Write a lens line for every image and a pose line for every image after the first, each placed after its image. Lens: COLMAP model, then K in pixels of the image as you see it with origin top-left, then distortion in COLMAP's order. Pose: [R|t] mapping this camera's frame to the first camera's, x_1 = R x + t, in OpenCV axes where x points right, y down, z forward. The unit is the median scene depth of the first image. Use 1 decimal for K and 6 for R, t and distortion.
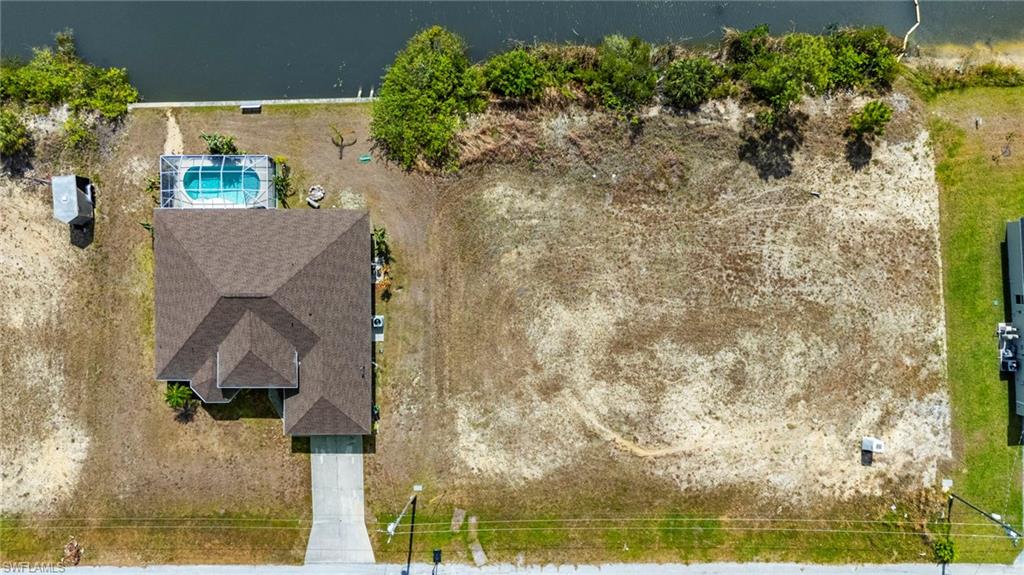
lens RADIAL K [[755.6, 0, 512.0], [0, 755.6, 287.5], [0, 0, 1]] dist [0.065950, -0.057810]
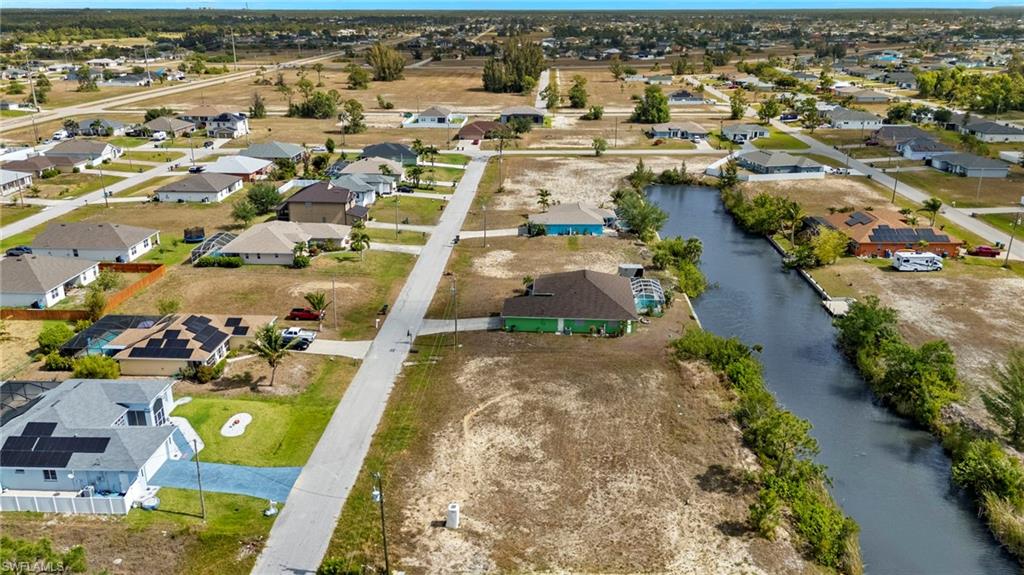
lens RADIAL K [[777.4, 0, 508.1], [0, 777.4, 283.9], [0, 0, 1]] dist [0.102867, -0.129392]
pose [[-0.072288, 0.369211, -0.926530, 1.323351], [-0.997272, -0.040639, 0.061614, 0.074671], [-0.014905, 0.928457, 0.371141, 0.295712]]
